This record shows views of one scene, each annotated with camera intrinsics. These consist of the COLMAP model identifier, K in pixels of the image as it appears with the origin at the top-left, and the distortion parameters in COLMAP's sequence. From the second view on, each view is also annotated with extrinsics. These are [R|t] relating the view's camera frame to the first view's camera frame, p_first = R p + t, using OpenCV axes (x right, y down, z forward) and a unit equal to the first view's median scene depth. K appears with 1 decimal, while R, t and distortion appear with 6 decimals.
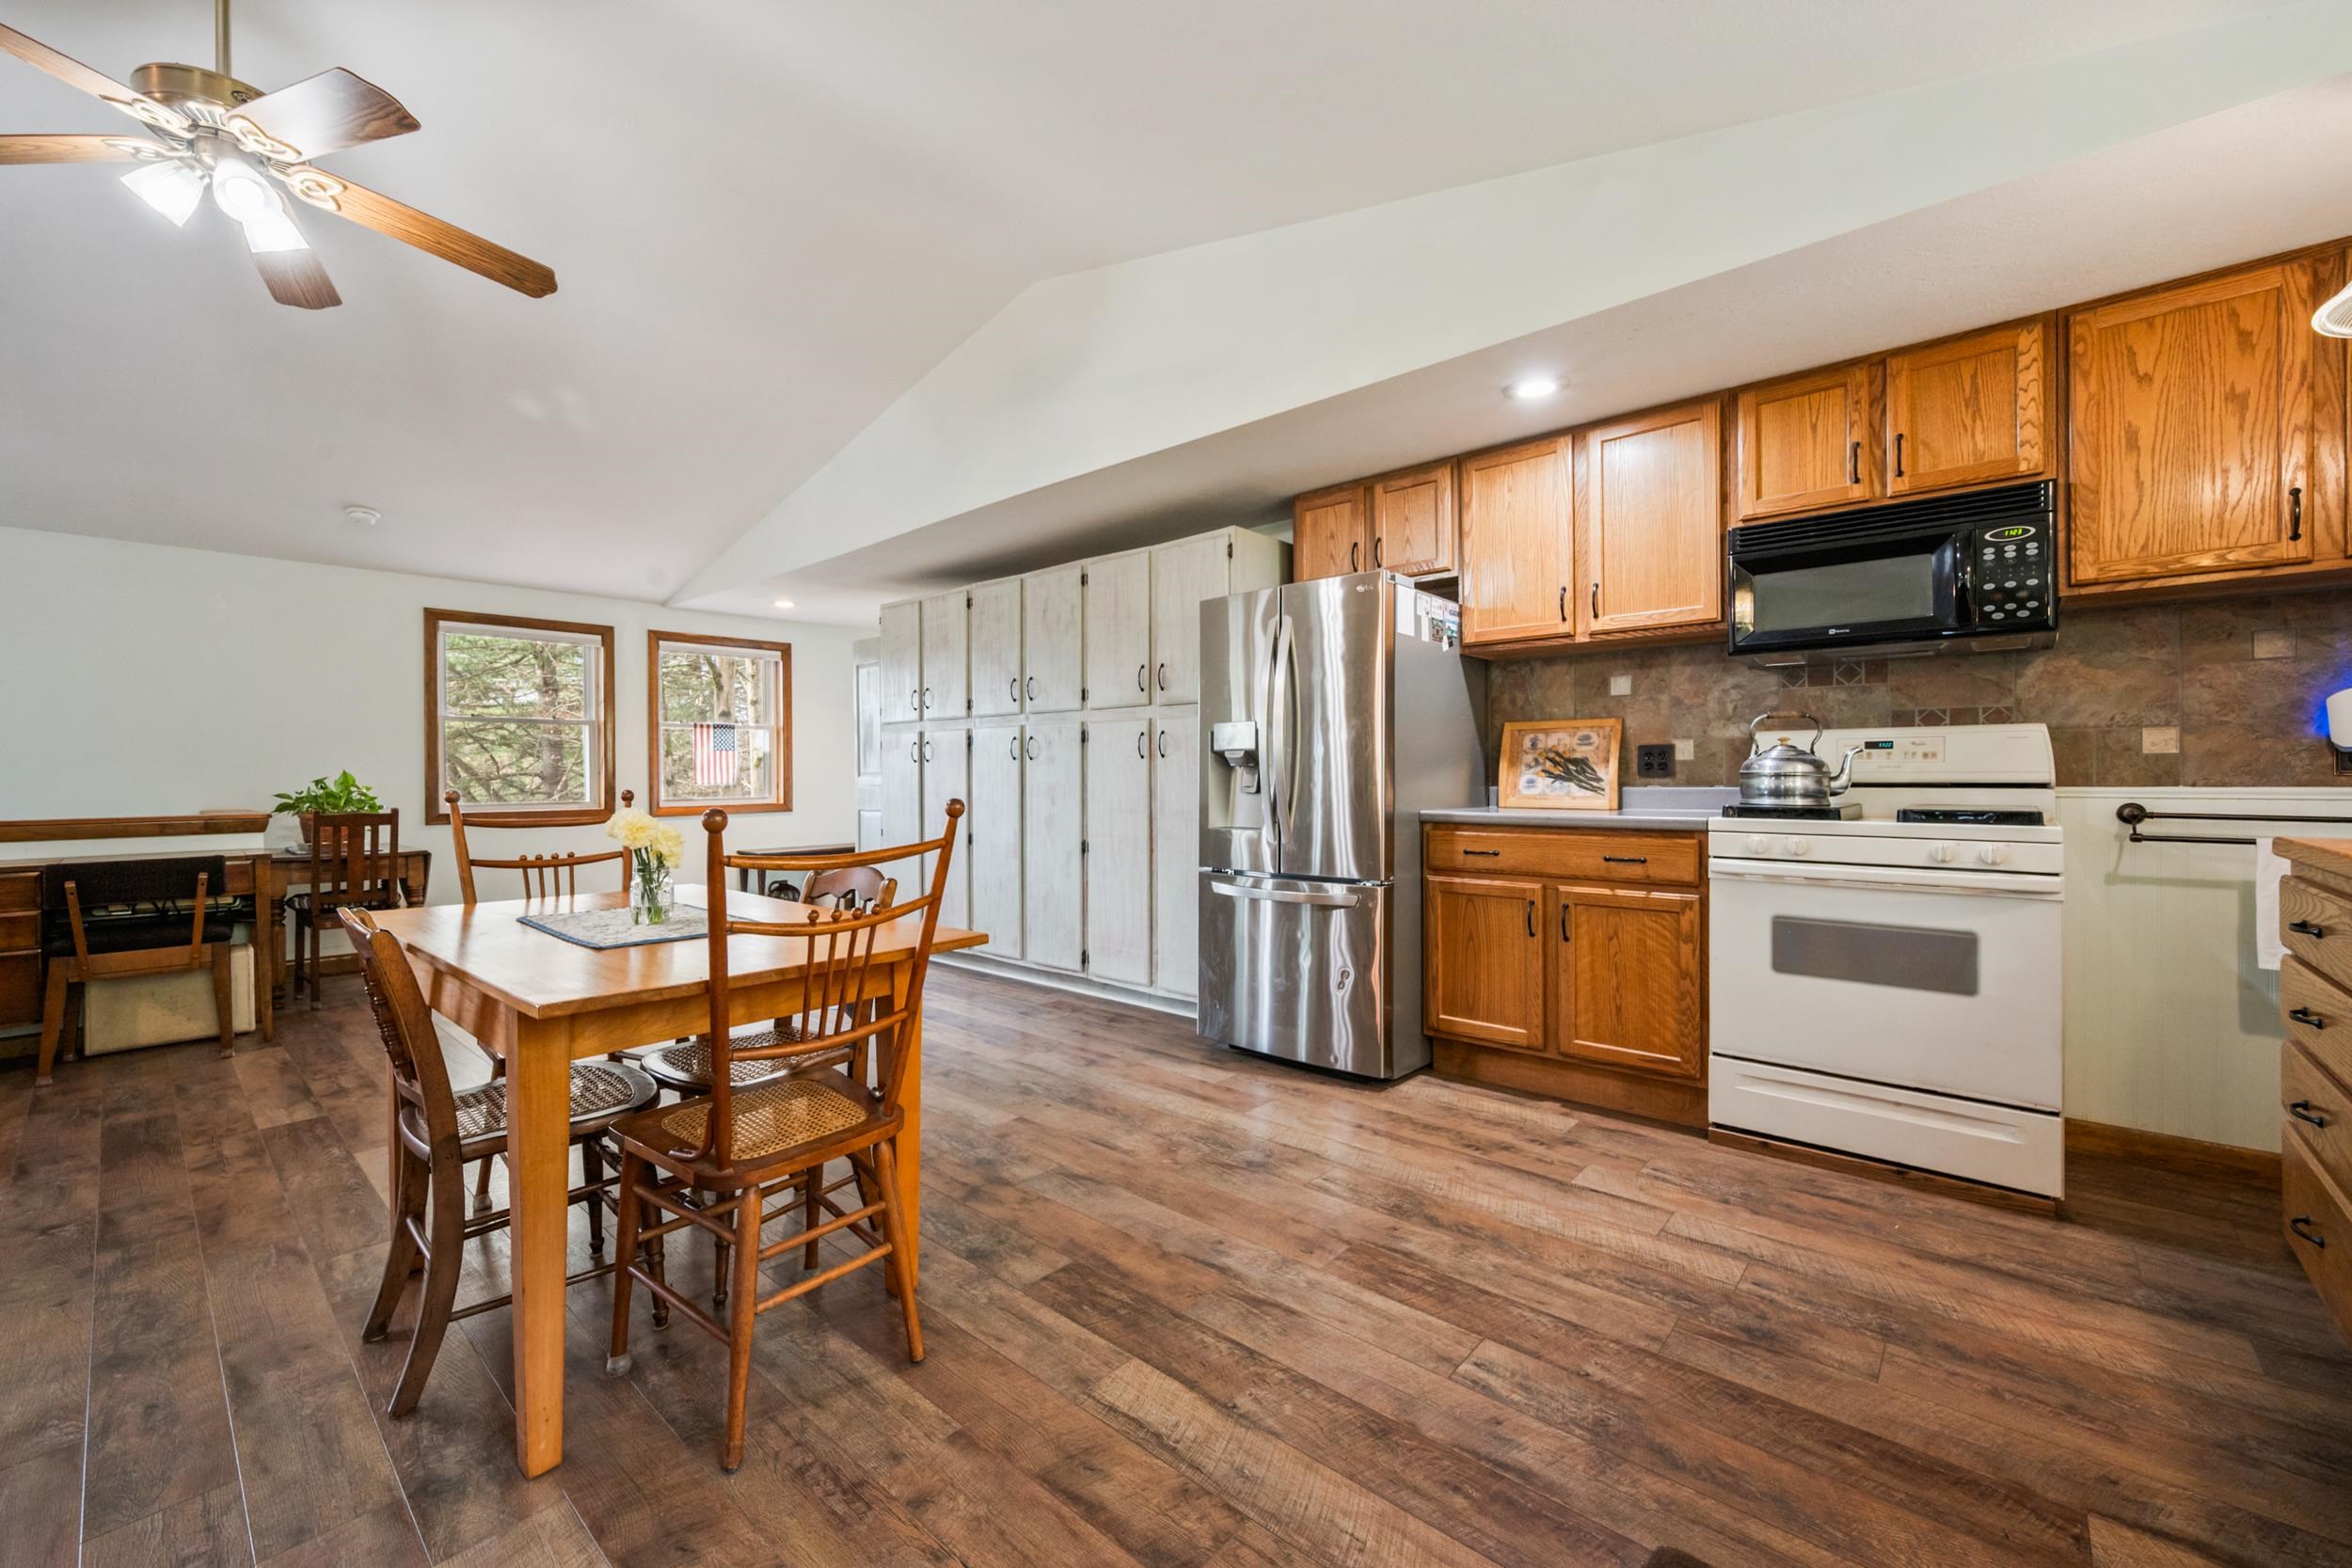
lens RADIAL K [[934.7, 0, 1178.6], [0, 934.7, 773.5], [0, 0, 1]] dist [-0.001465, -0.000364]
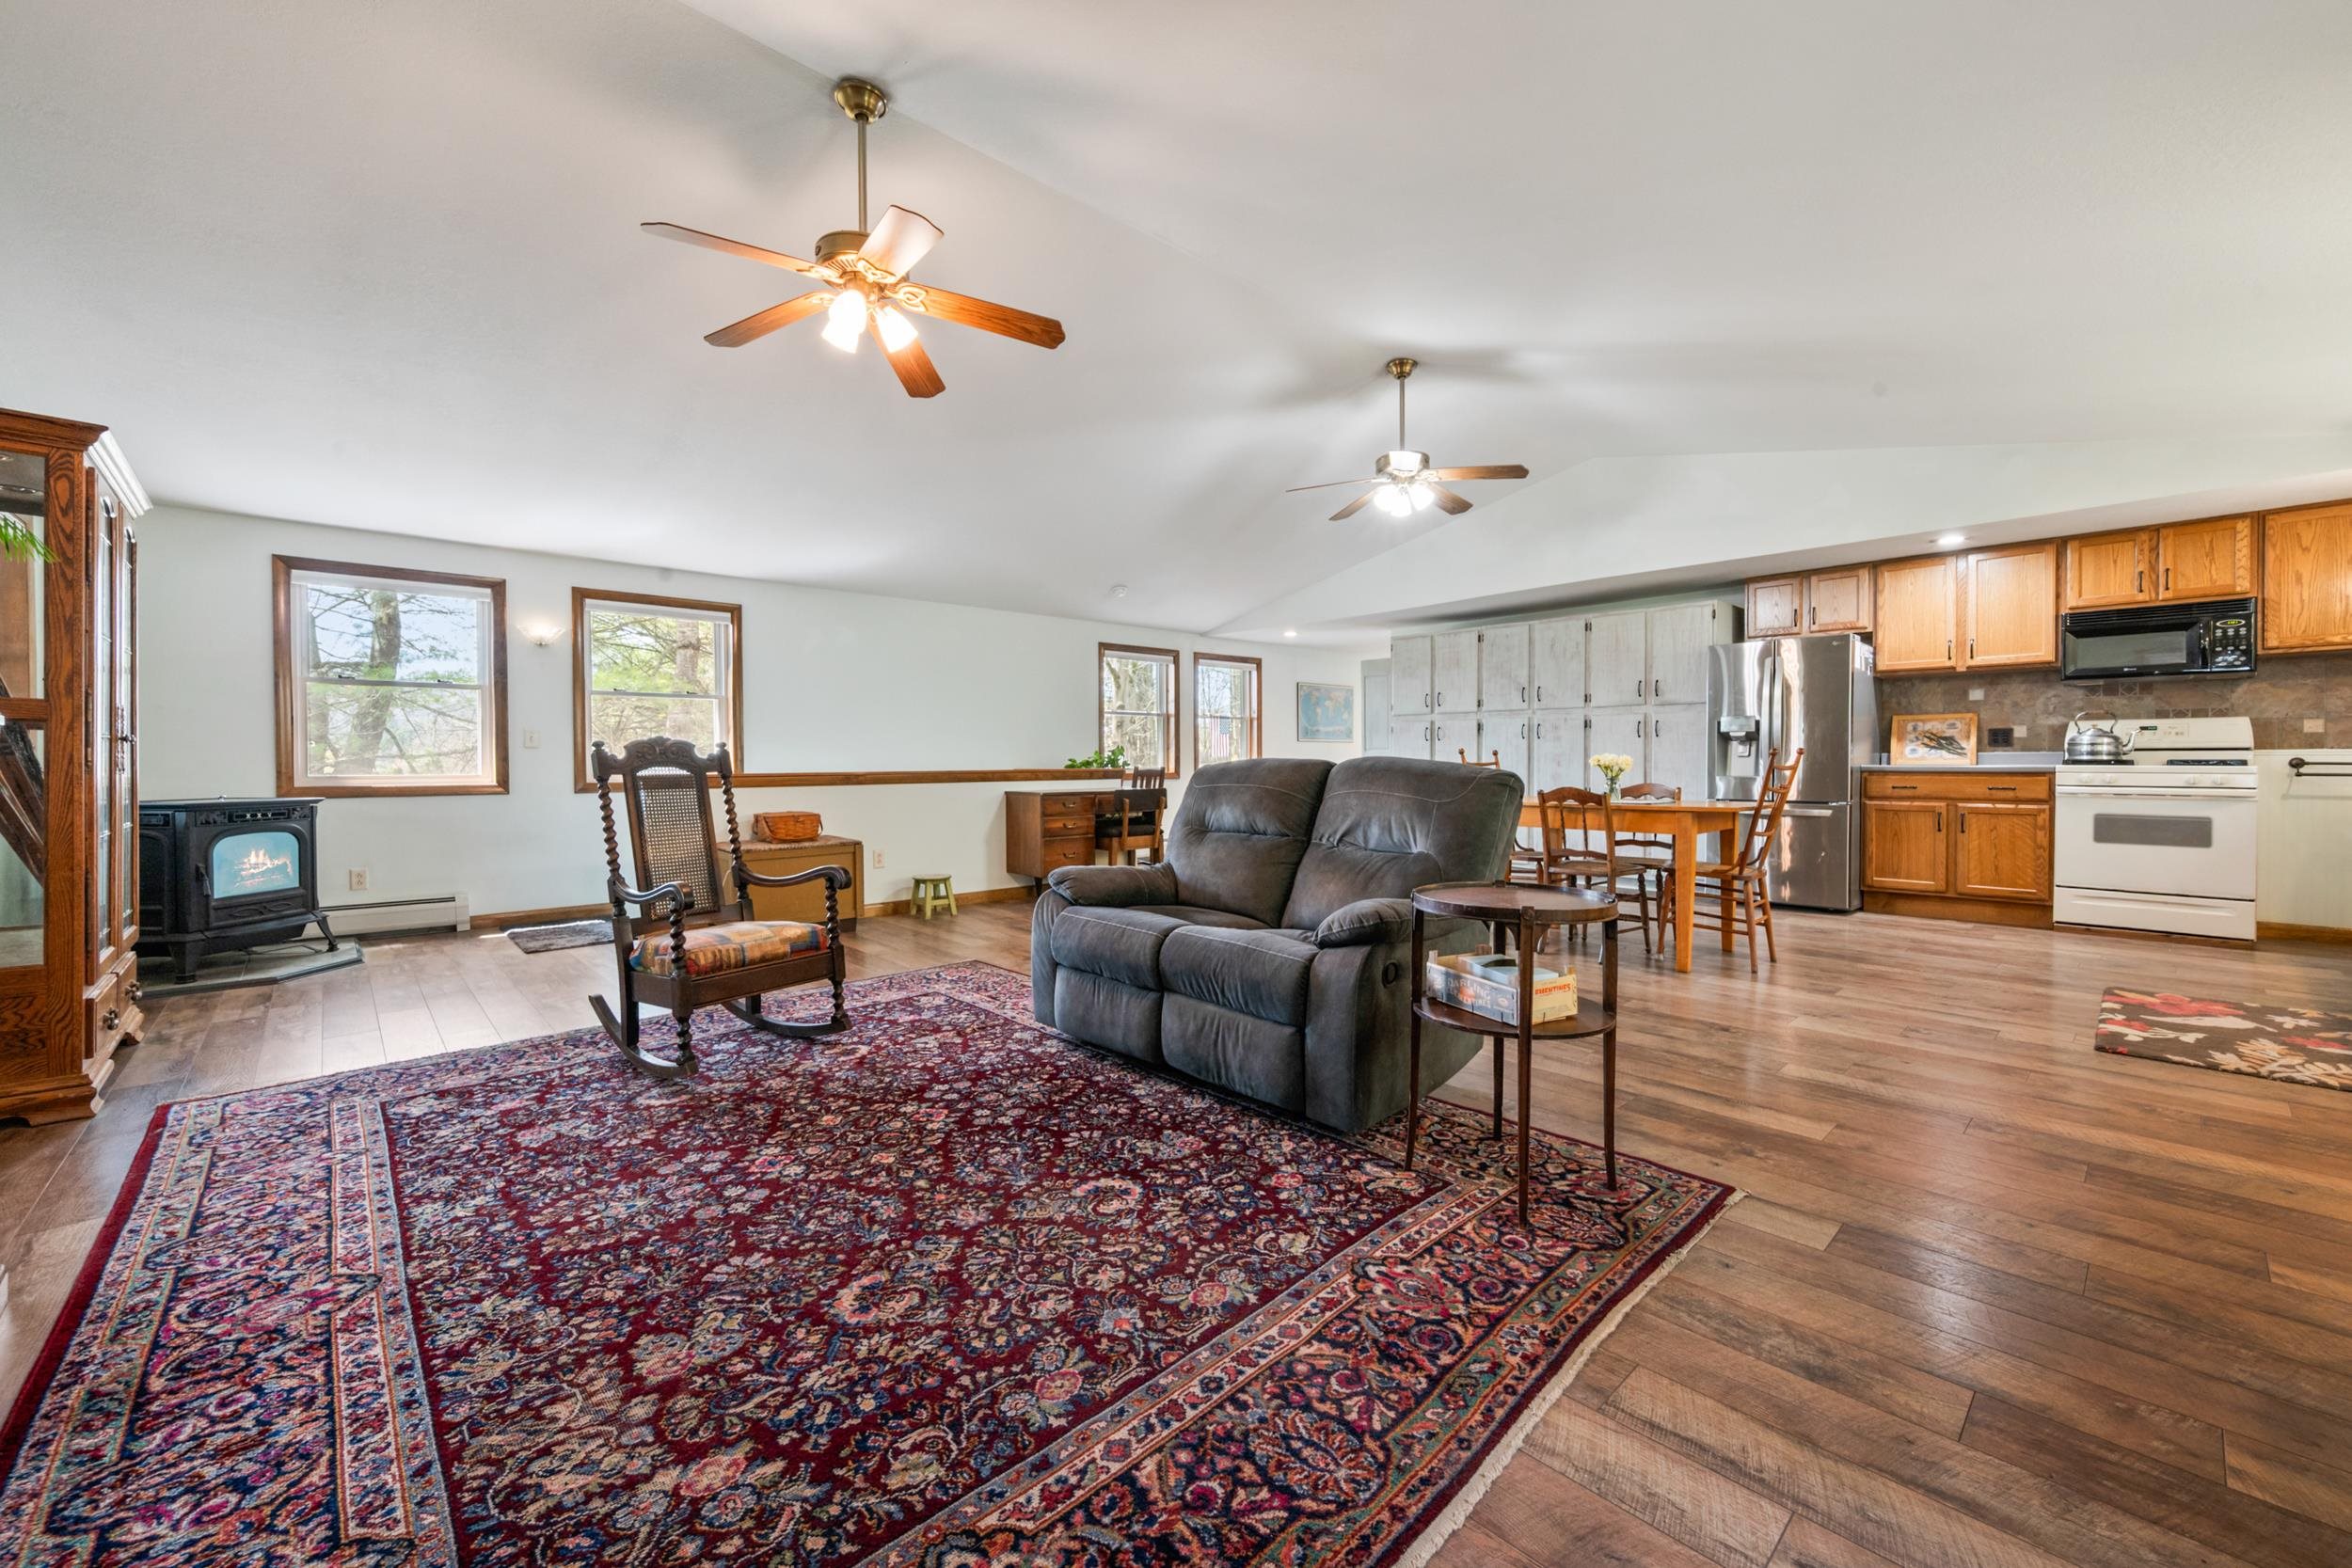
lens RADIAL K [[924.5, 0, 1185.9], [0, 924.5, 768.8], [0, 0, 1]] dist [-0.001387, 0.000414]
pose [[0.995040, 0.004080, -0.099390, -1.035898], [-0.003136, 0.999948, 0.009653, 0.040969], [0.099424, -0.009293, 0.995002, -1.086737]]
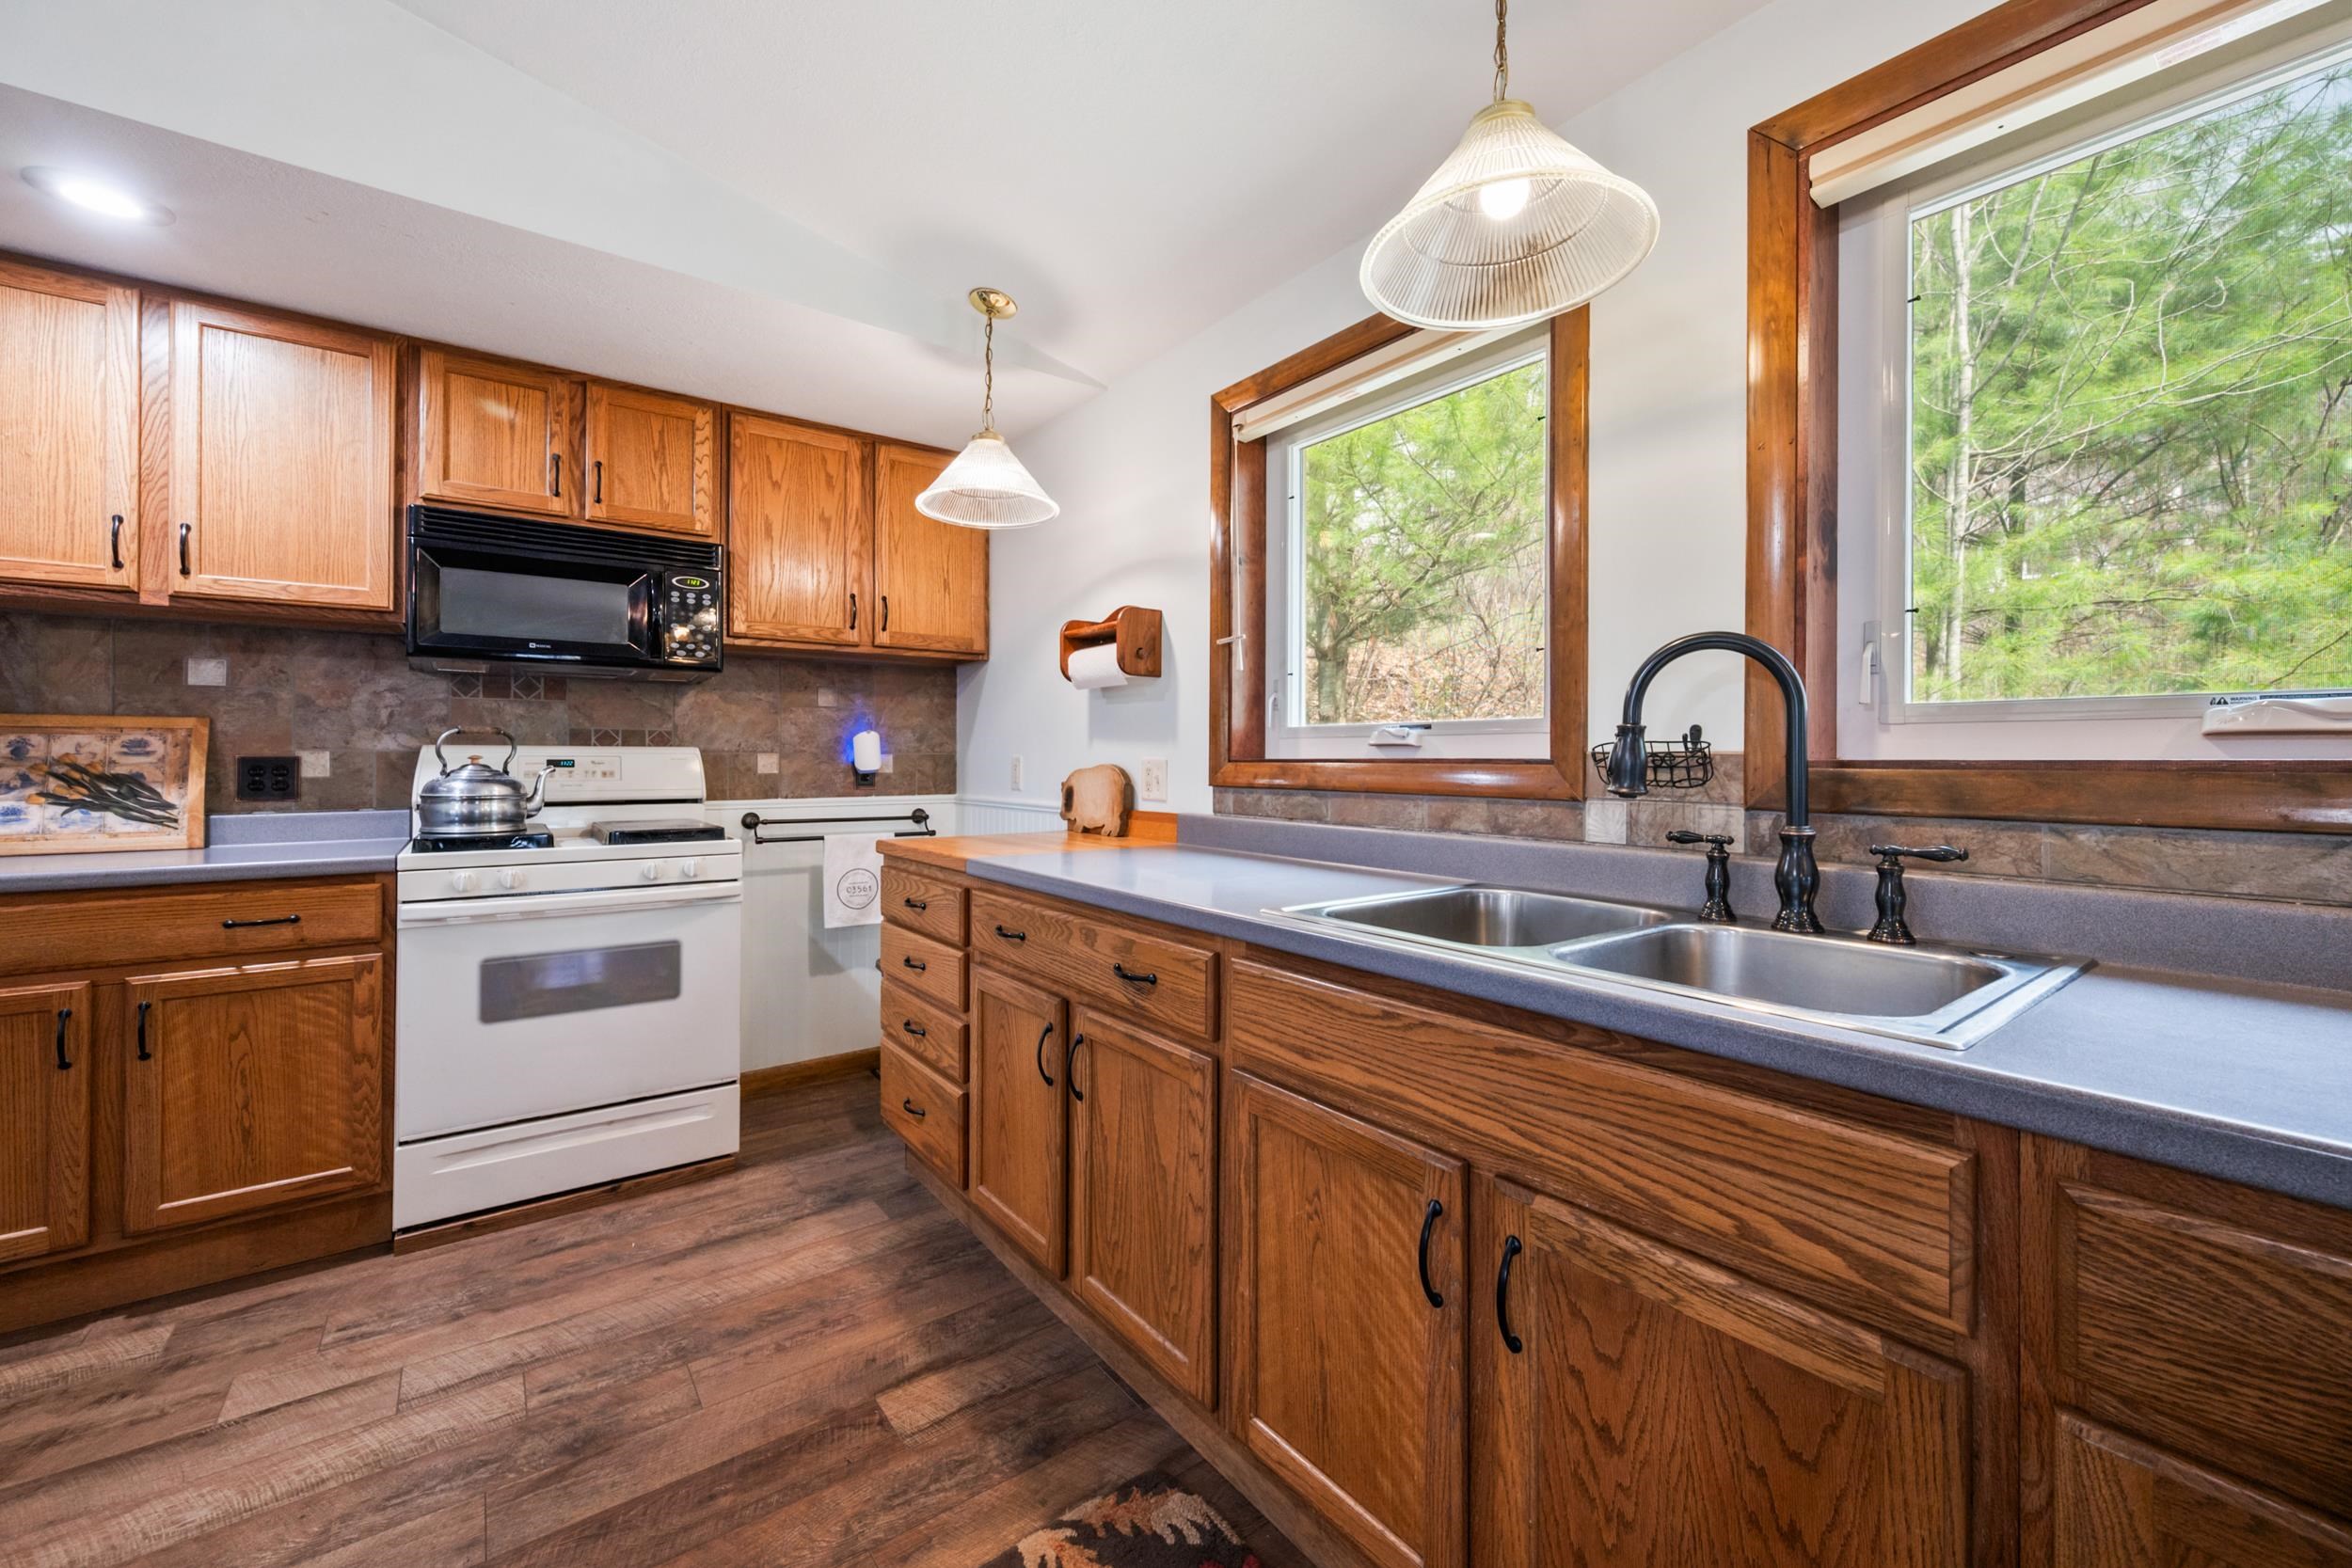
lens RADIAL K [[932.7, 0, 1181.4], [0, 932.7, 752.4], [0, 0, 1]] dist [0.000132, 0.000278]
pose [[0.195341, 0.012740, 0.980653, -0.096739], [-0.003141, 0.999919, -0.012365, -0.033743], [-0.980730, -0.000665, 0.195365, 0.169891]]
